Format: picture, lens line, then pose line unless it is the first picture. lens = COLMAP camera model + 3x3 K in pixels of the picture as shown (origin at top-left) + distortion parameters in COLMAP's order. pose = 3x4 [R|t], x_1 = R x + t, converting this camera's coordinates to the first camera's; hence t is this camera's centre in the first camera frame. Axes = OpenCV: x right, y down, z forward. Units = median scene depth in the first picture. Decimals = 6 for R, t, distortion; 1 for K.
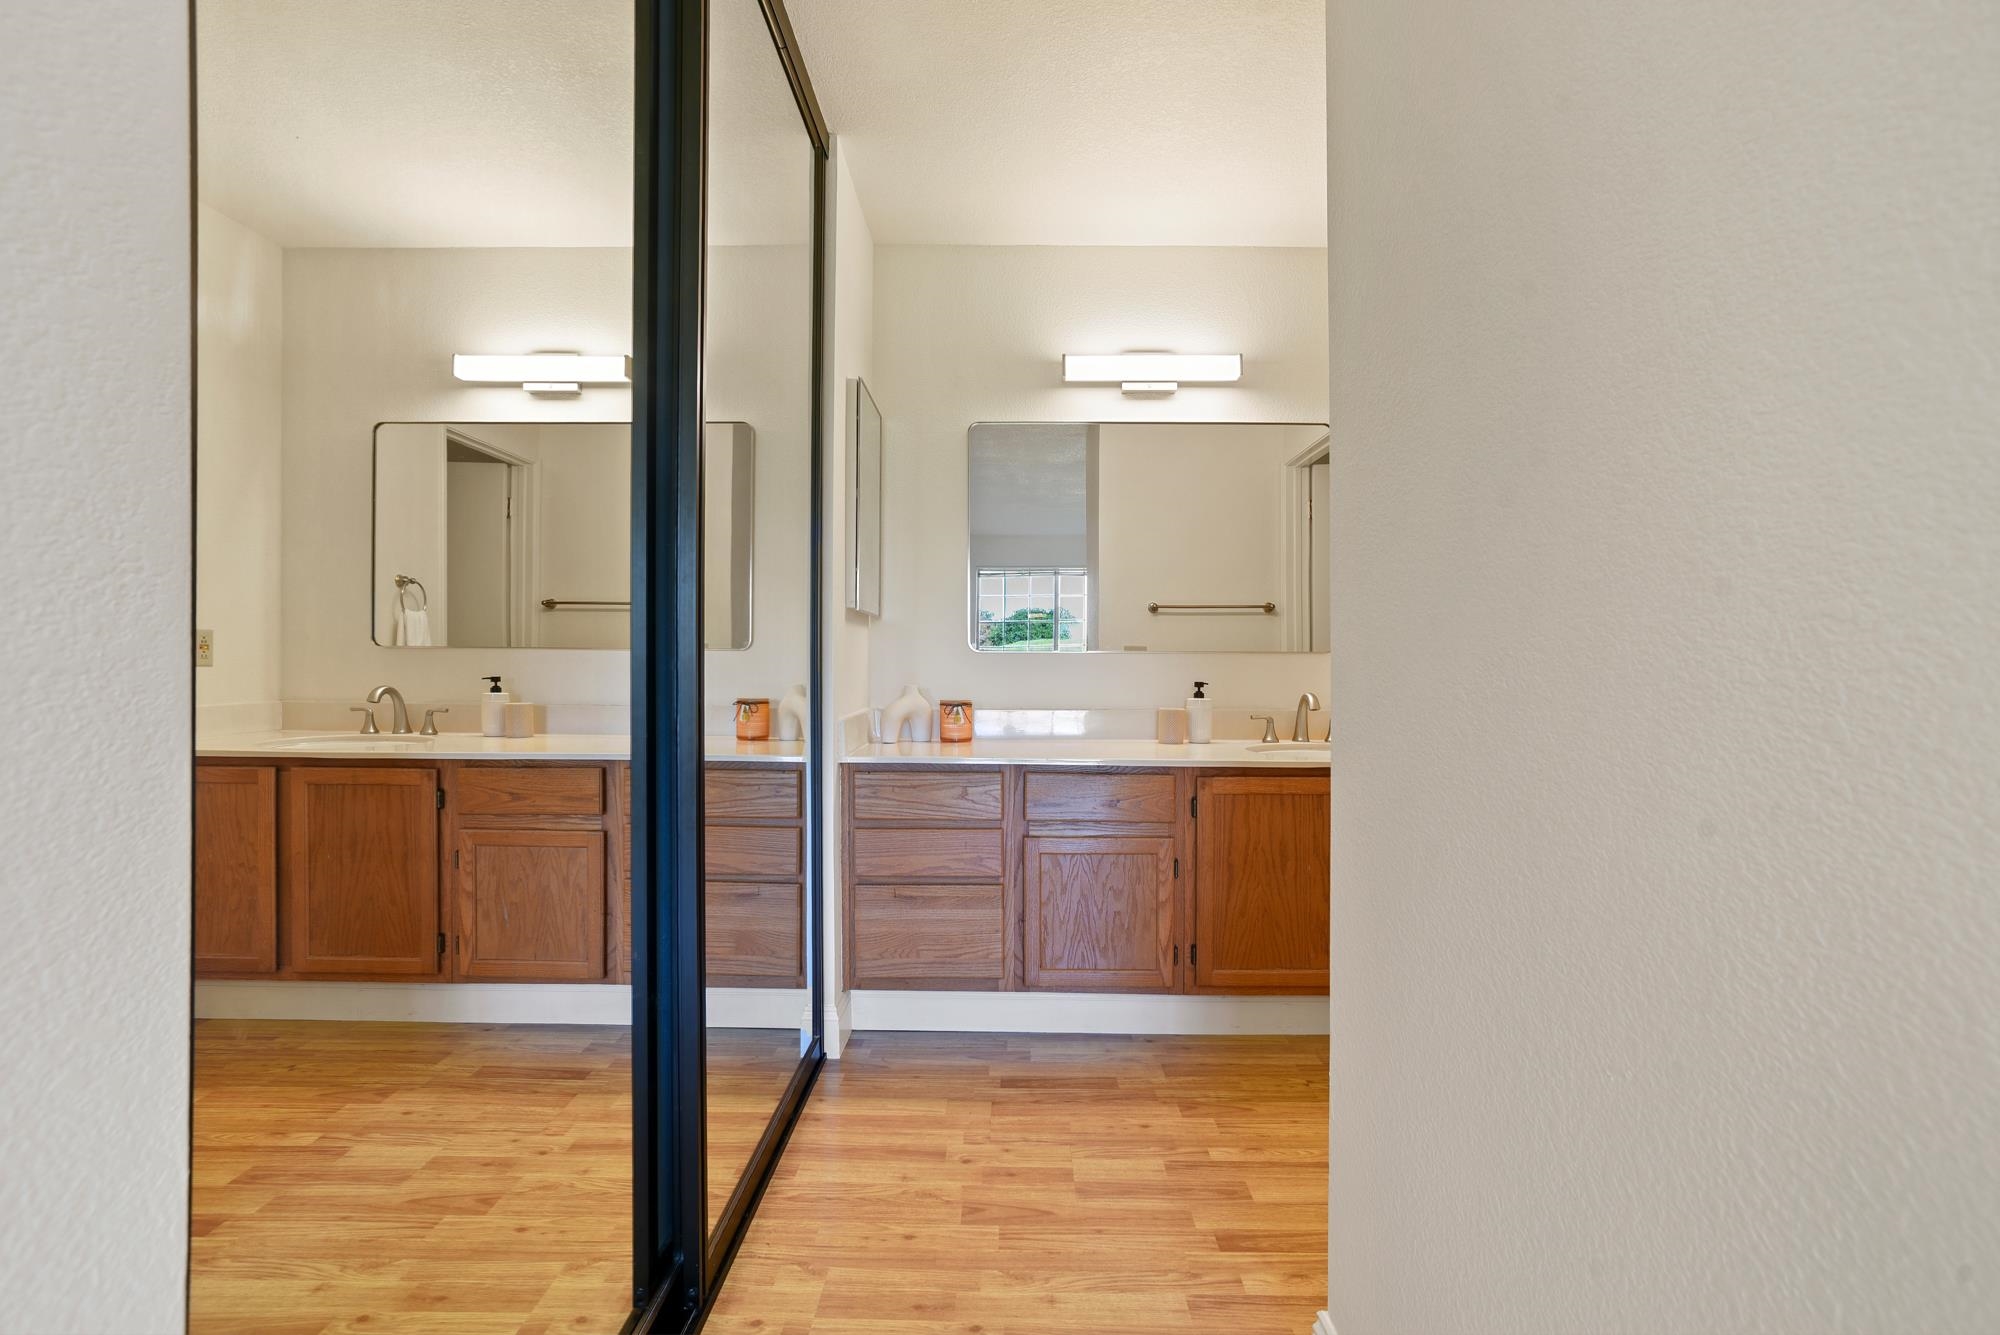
lens RADIAL K [[870.5, 0, 990.4], [0, 870.5, 660.6], [0, 0, 1]] dist [-0.036459, 0.000080]
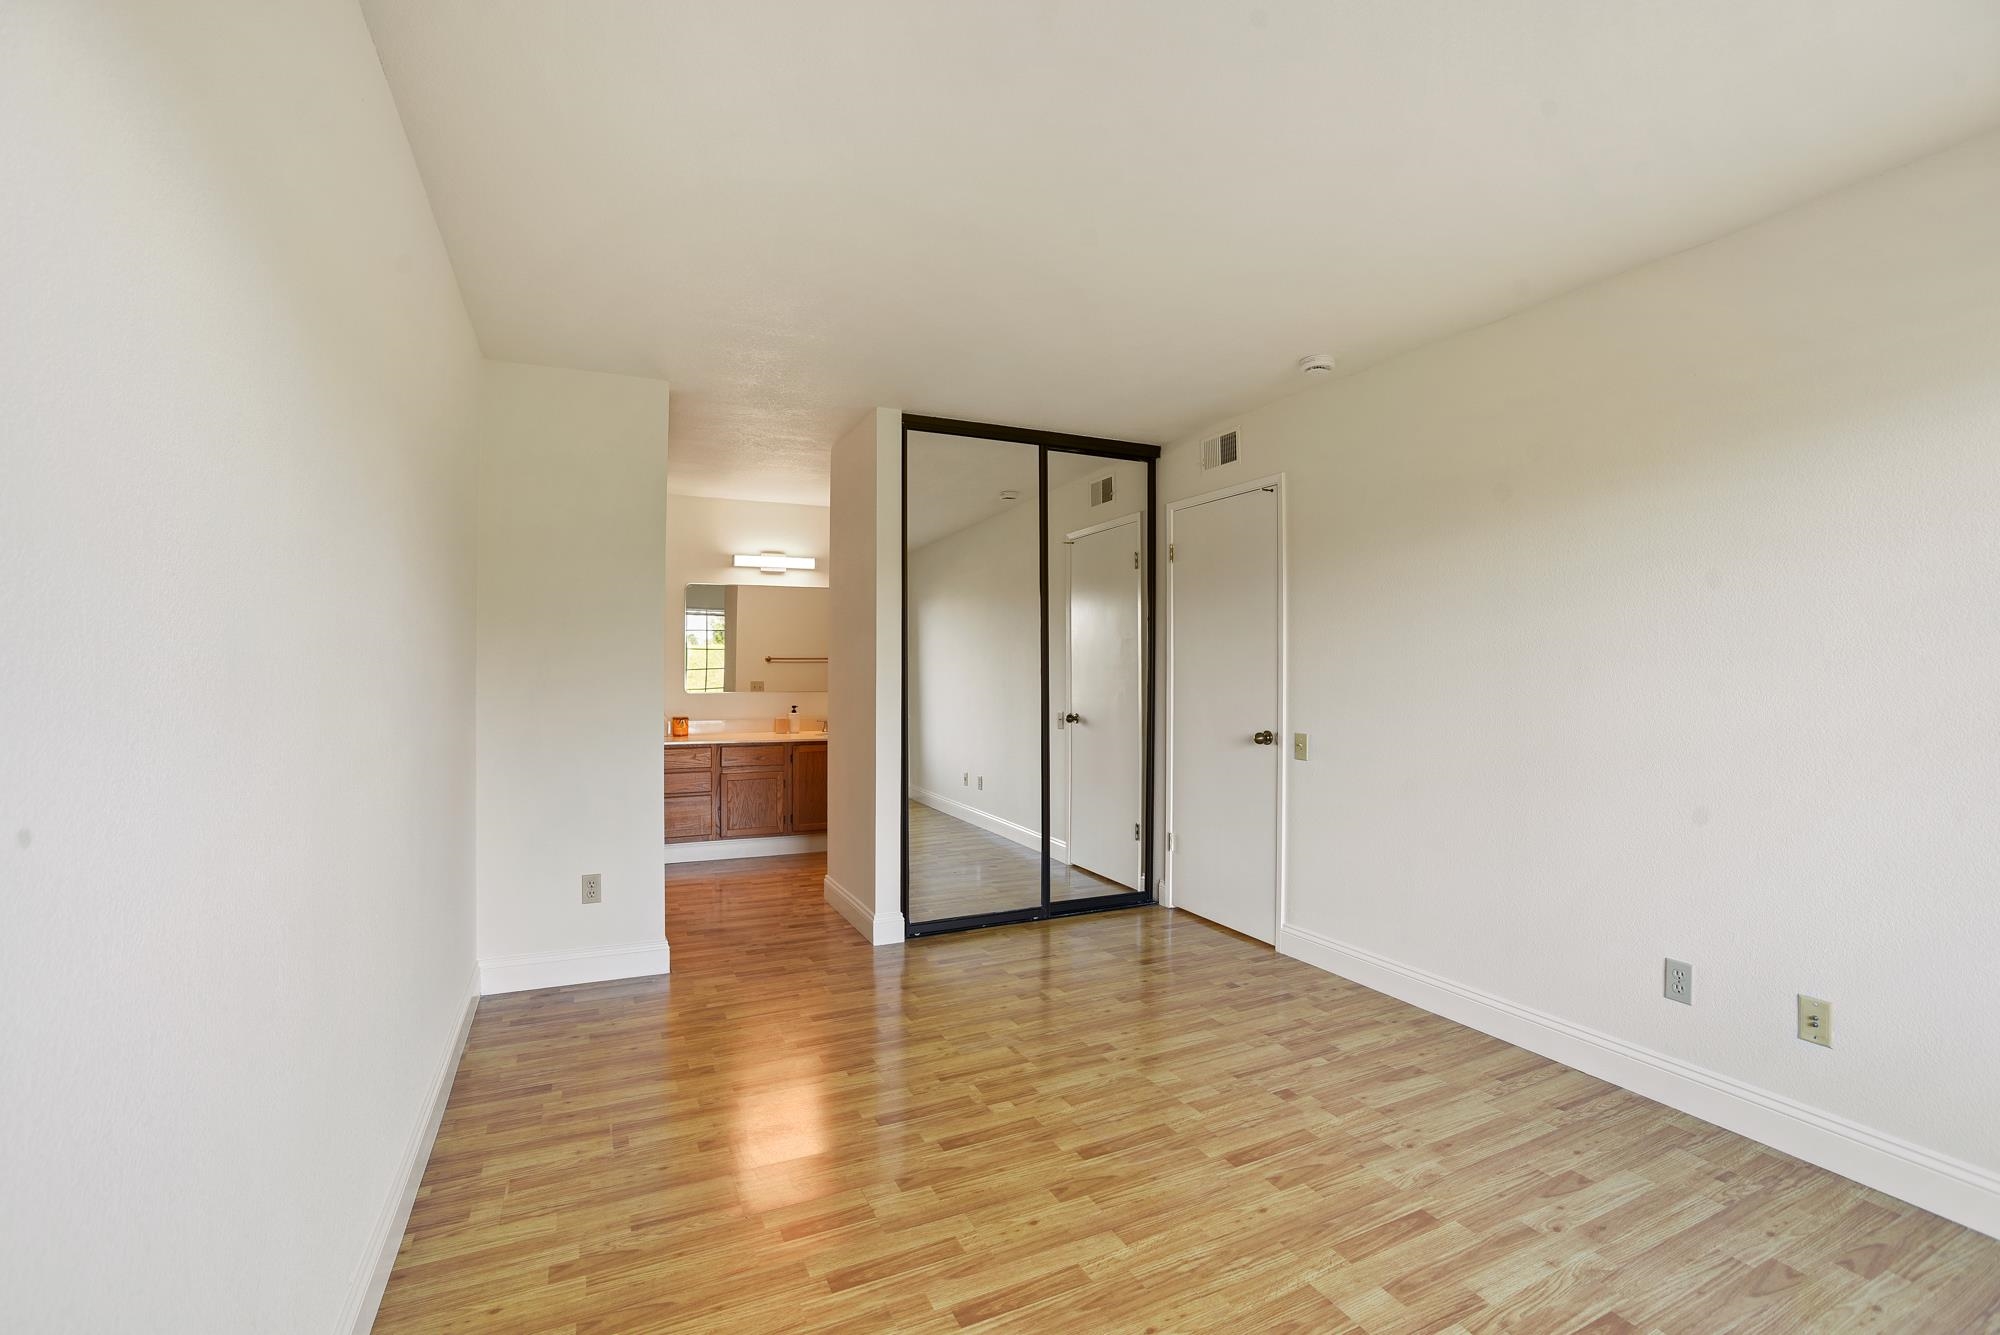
lens RADIAL K [[870.5, 0, 990.4], [0, 870.5, 660.6], [0, 0, 1]] dist [-0.036459, 0.000080]
pose [[0.897594, 0.006052, 0.440781, -0.337978], [-0.004324, 0.999979, -0.004923, -0.096042], [-0.440801, 0.002513, 0.897601, -1.420027]]
